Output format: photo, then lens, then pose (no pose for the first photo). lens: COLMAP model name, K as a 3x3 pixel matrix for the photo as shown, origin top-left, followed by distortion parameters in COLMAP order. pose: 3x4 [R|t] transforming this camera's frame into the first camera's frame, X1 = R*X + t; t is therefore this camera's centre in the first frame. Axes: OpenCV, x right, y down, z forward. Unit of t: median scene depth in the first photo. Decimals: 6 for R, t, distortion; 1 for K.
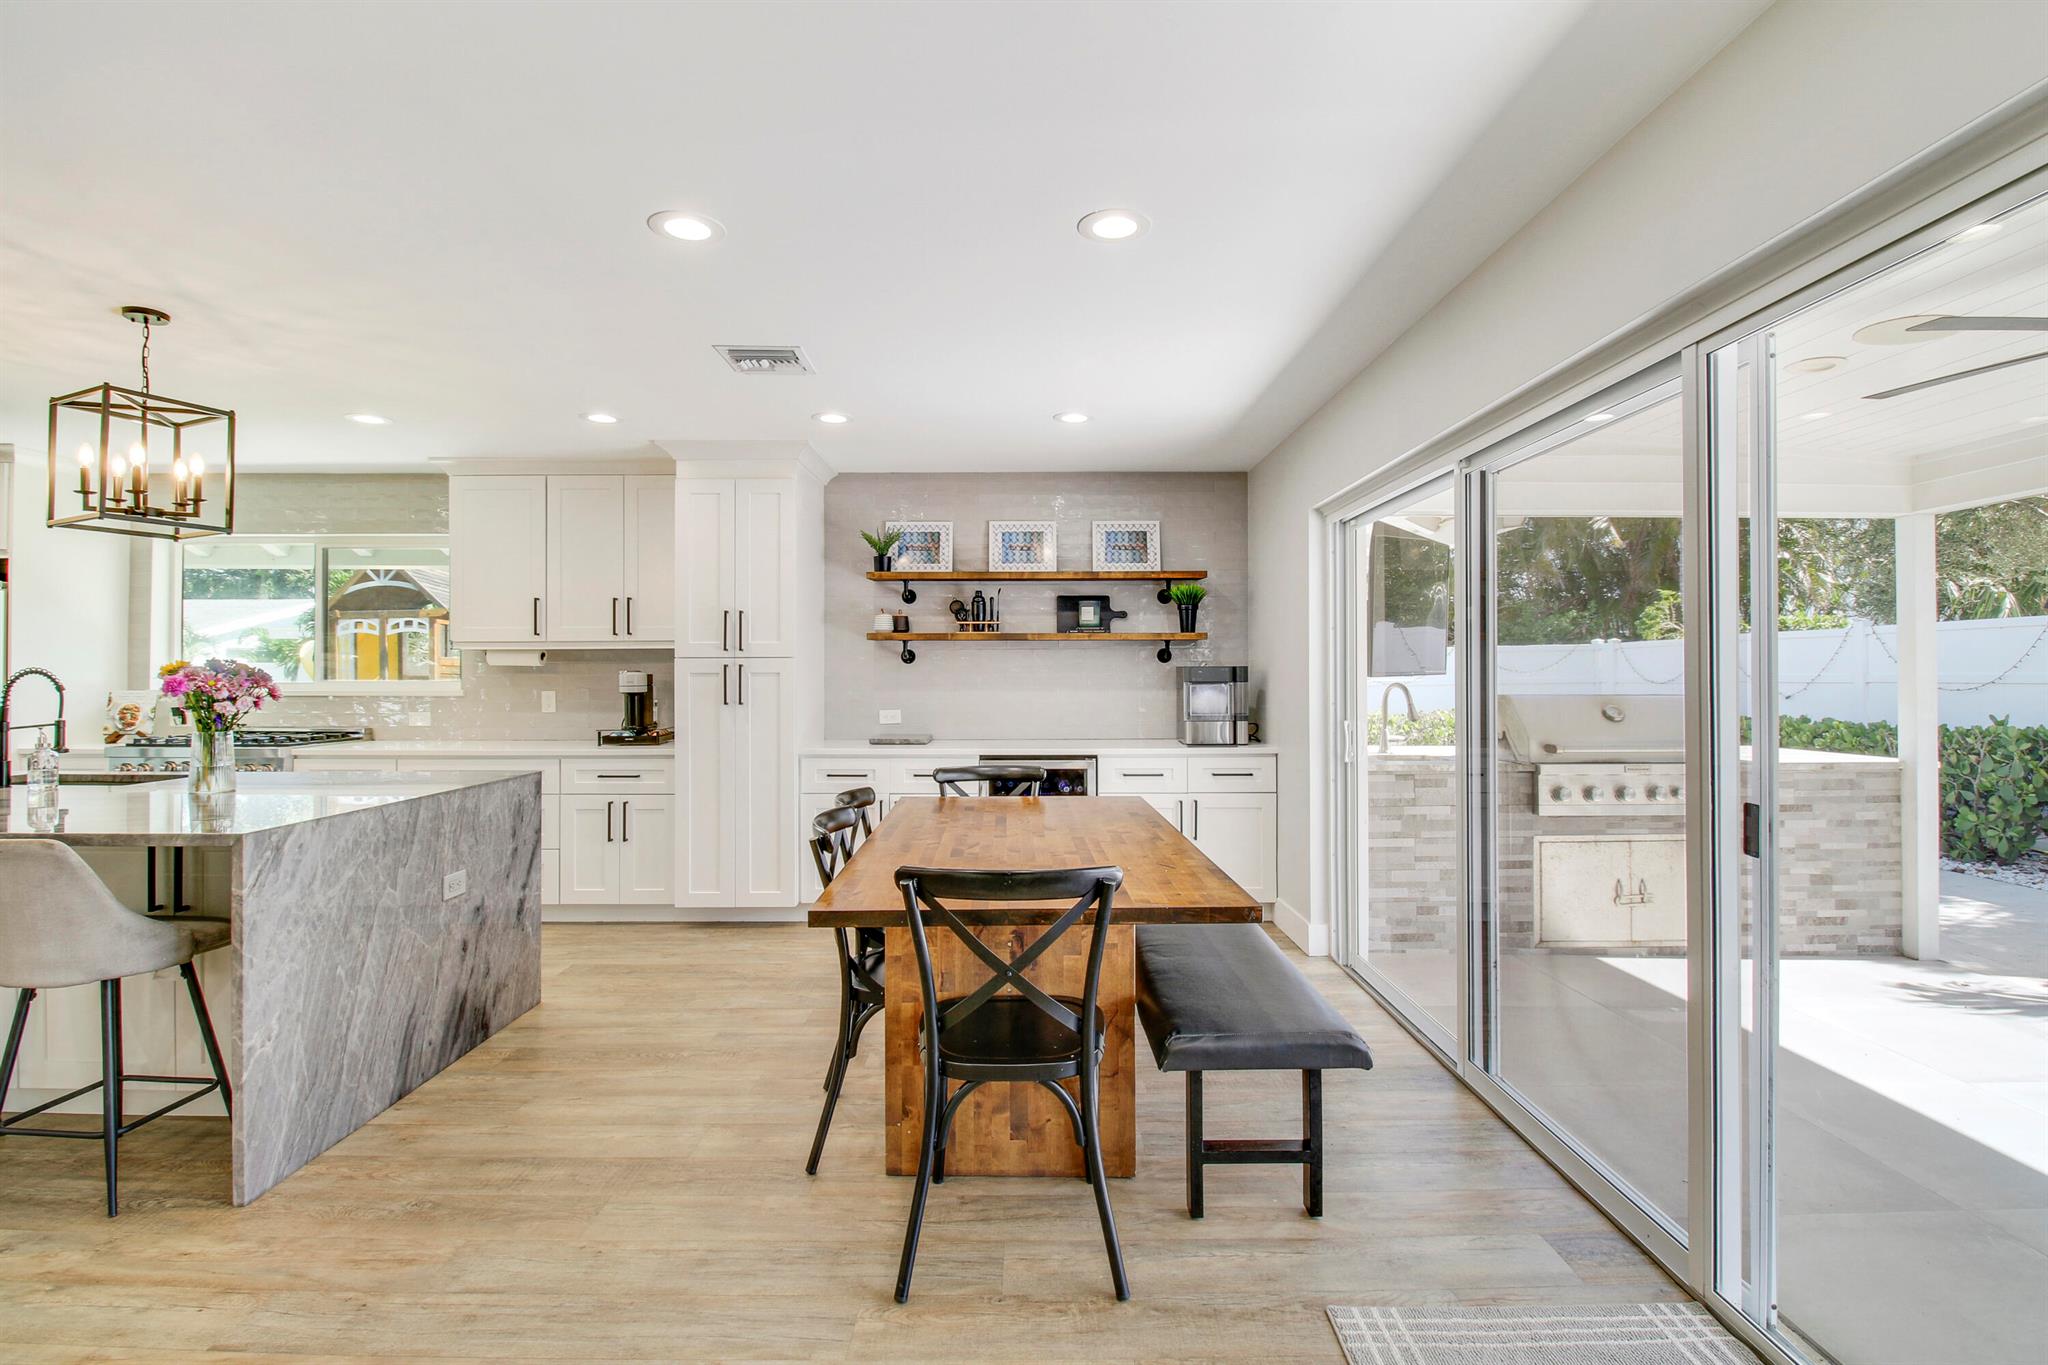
lens RADIAL K [[966.2, 0, 1042.6], [0, 966.2, 665.2], [0, 0, 1]] dist [-0.003648, -0.010650]
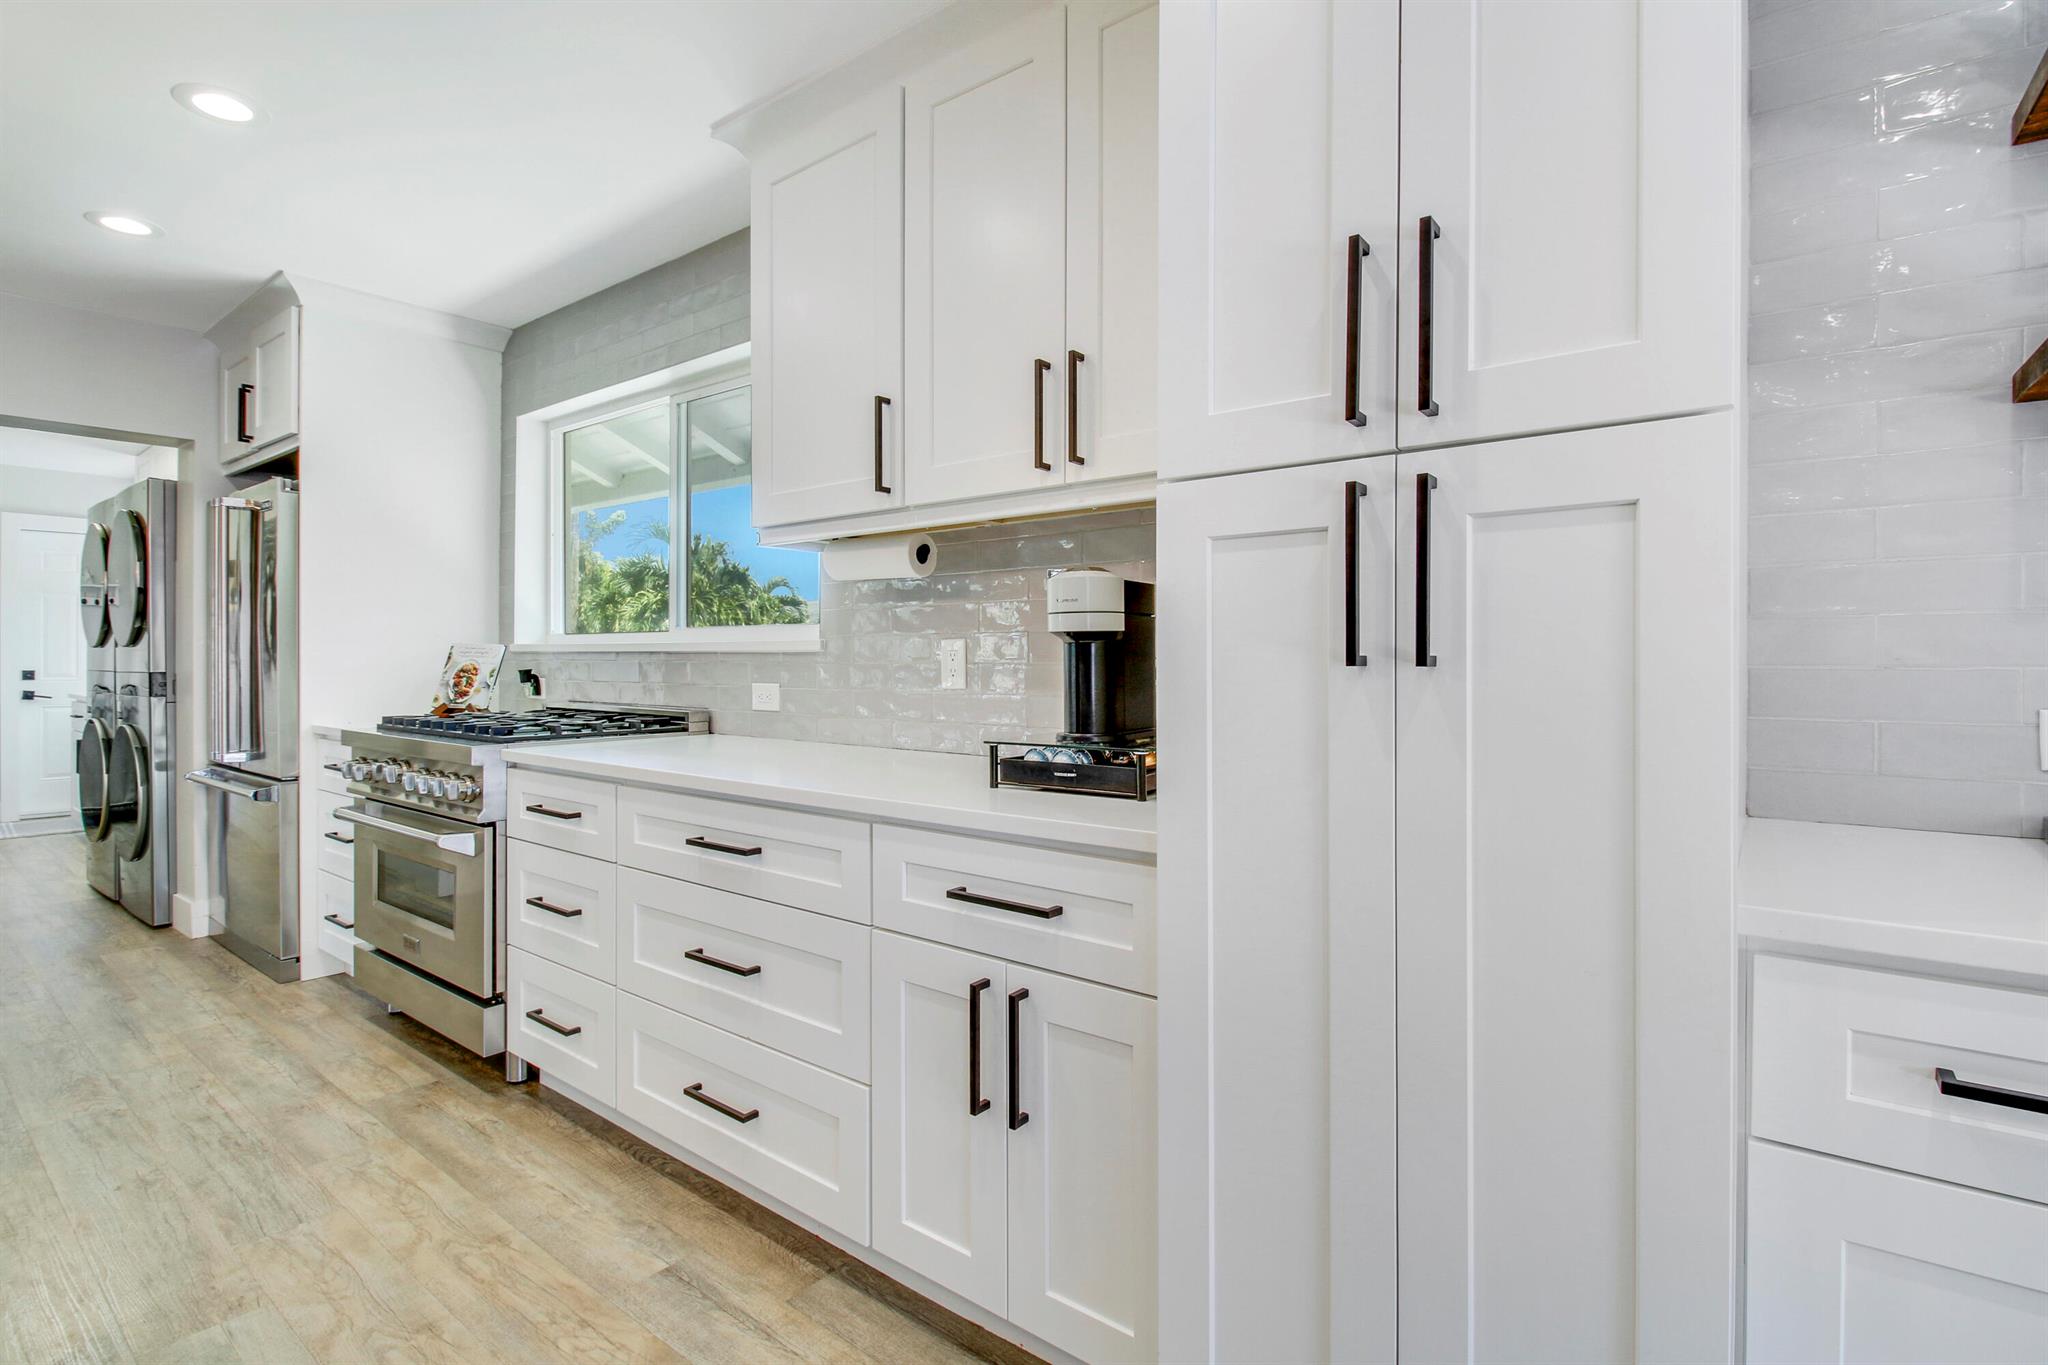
lens RADIAL K [[966.2, 0, 1020.4], [0, 966.2, 669.0], [0, 0, 1]] dist [-0.003648, -0.010650]
pose [[0.784336, 0.008220, -0.620282, -0.267632], [0.002796, 0.999855, 0.016785, 0.040342], [0.620330, -0.014899, 0.784199, 0.828701]]
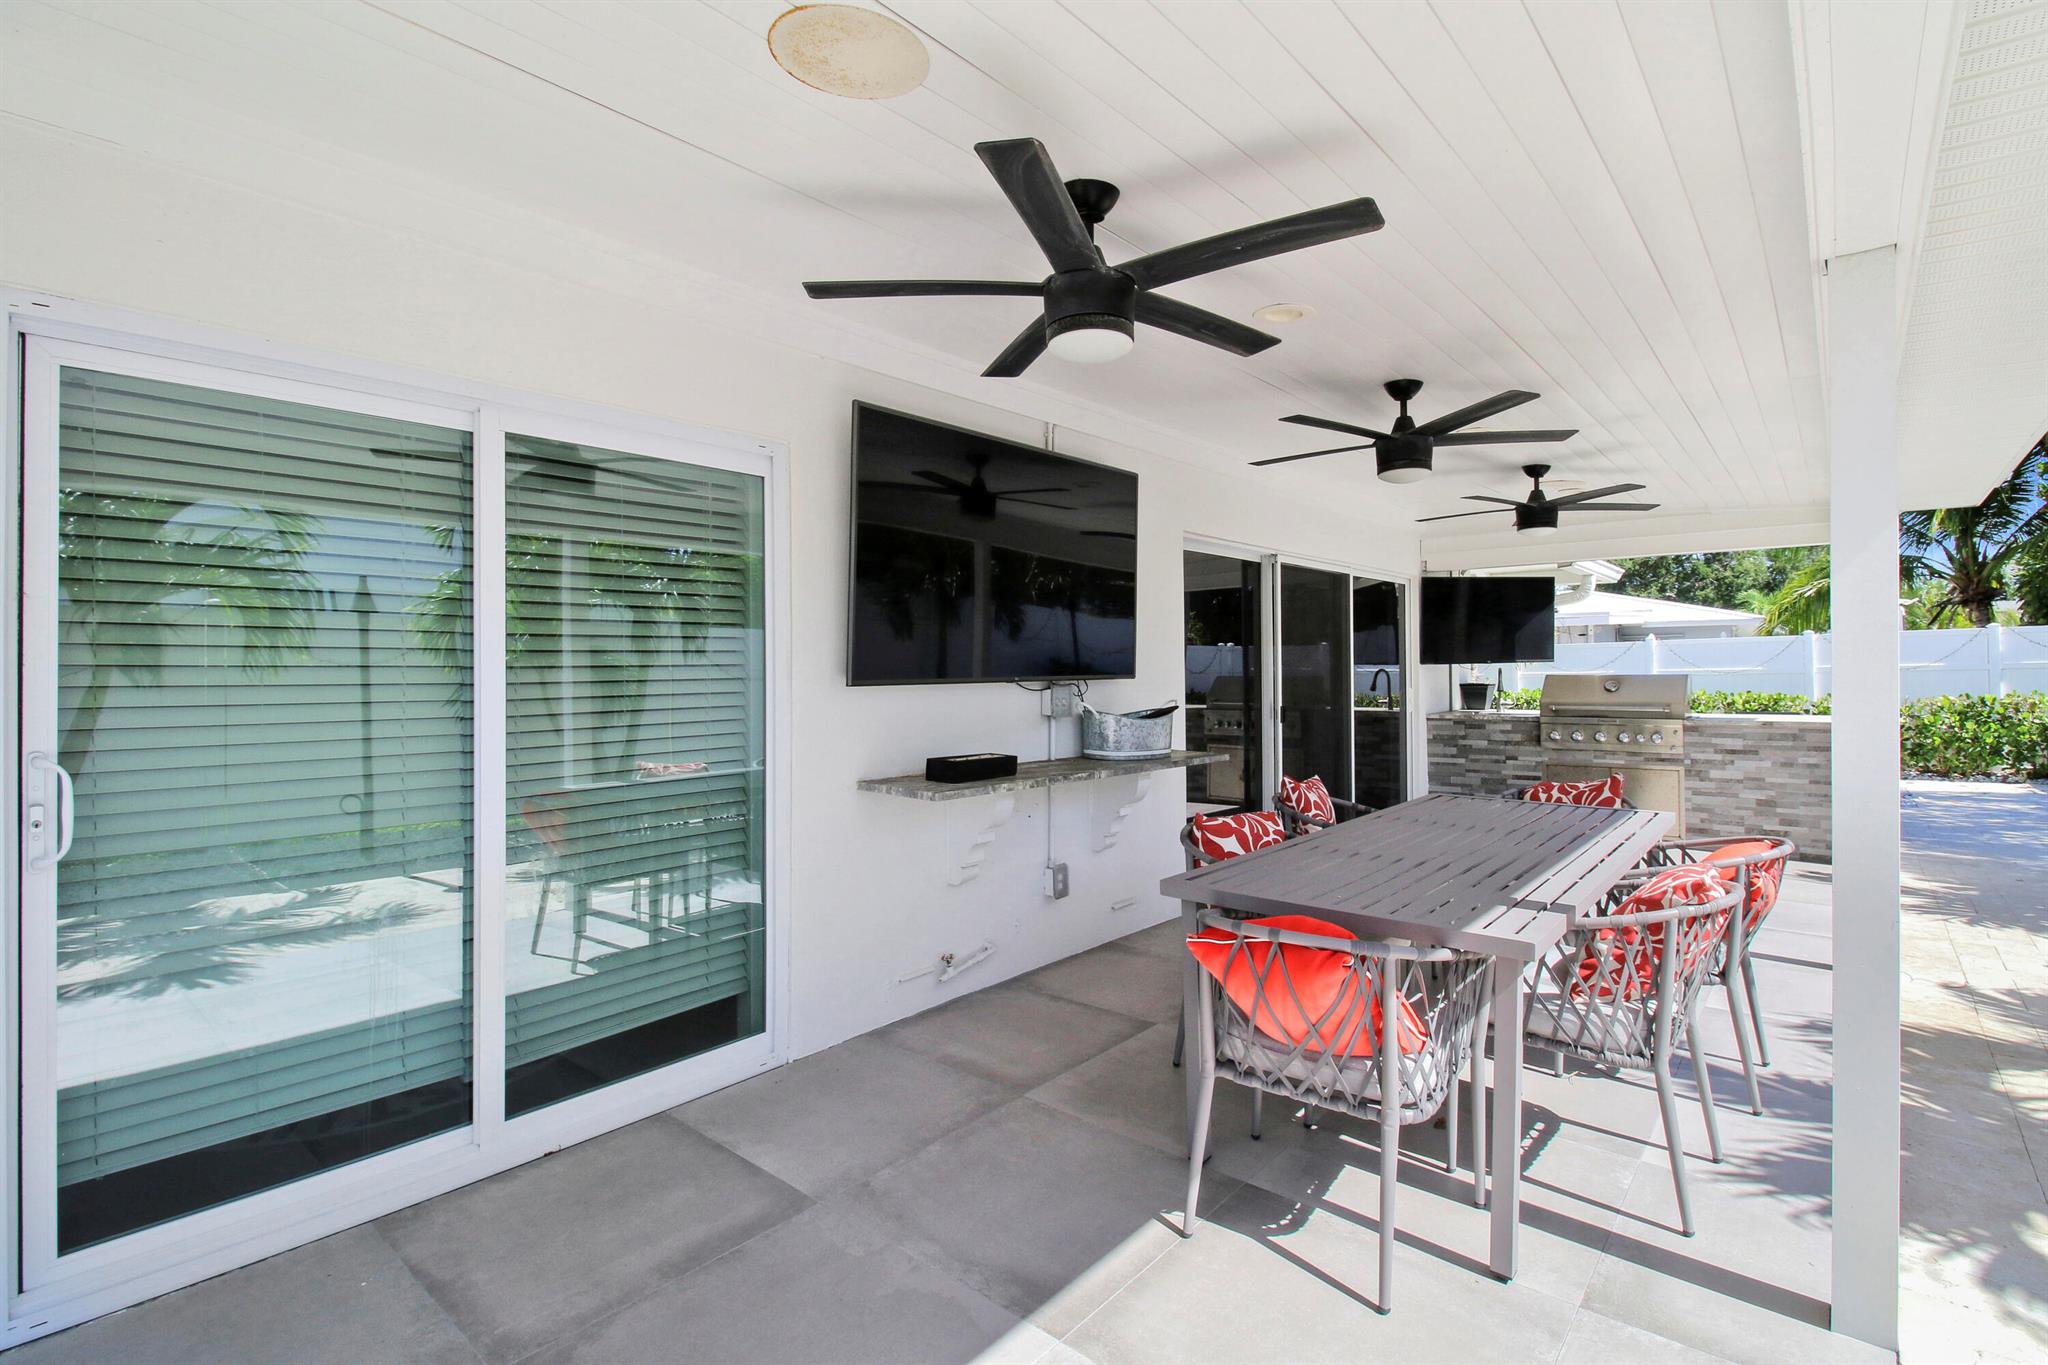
lens RADIAL K [[965.1, 0, 1019.1], [0, 965.1, 671.6], [0, 0, 1]] dist [-0.004733, -0.006194]
pose [[0.749592, -0.006389, -0.661869, 0.923921], [0.015905, 0.999839, 0.008361, -0.001572], [0.661709, -0.016795, 0.749573, -0.799361]]
